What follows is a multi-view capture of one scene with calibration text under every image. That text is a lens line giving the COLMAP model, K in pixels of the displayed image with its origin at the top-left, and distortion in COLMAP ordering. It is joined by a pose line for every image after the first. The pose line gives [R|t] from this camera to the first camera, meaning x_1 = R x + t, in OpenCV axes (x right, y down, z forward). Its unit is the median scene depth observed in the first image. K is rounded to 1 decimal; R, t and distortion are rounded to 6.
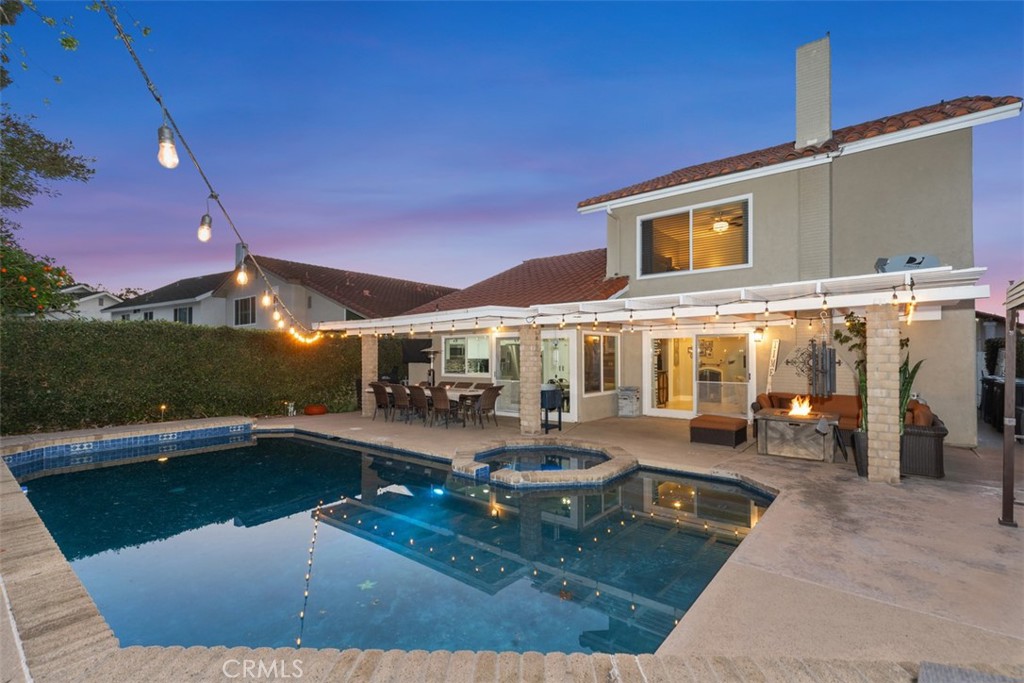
lens RADIAL K [[463.6, 0, 508.9], [0, 463.6, 341.1], [0, 0, 1]] dist [0.004405, 0.000122]
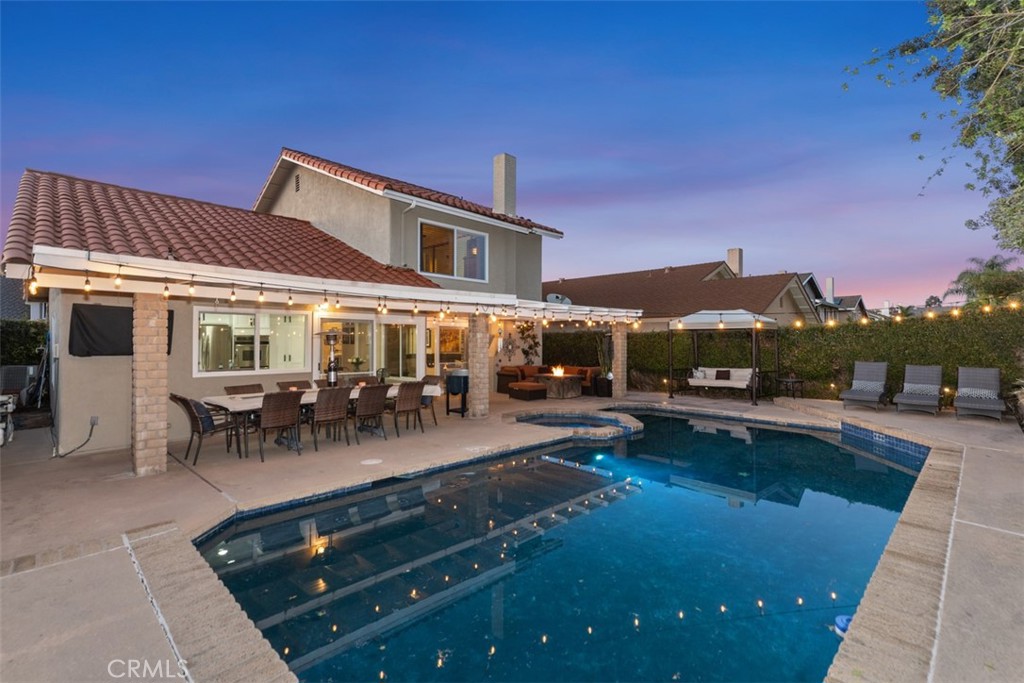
lens RADIAL K [[446.1, 0, 512.0], [0, 446.1, 341.5], [0, 0, 1]] dist [0.003049, 0.000003]
pose [[0.108710, 0.009615, 0.994027, -0.800080], [-0.028187, 0.999581, -0.006586, 0.030262], [-0.993674, -0.027303, 0.108935, 0.688443]]
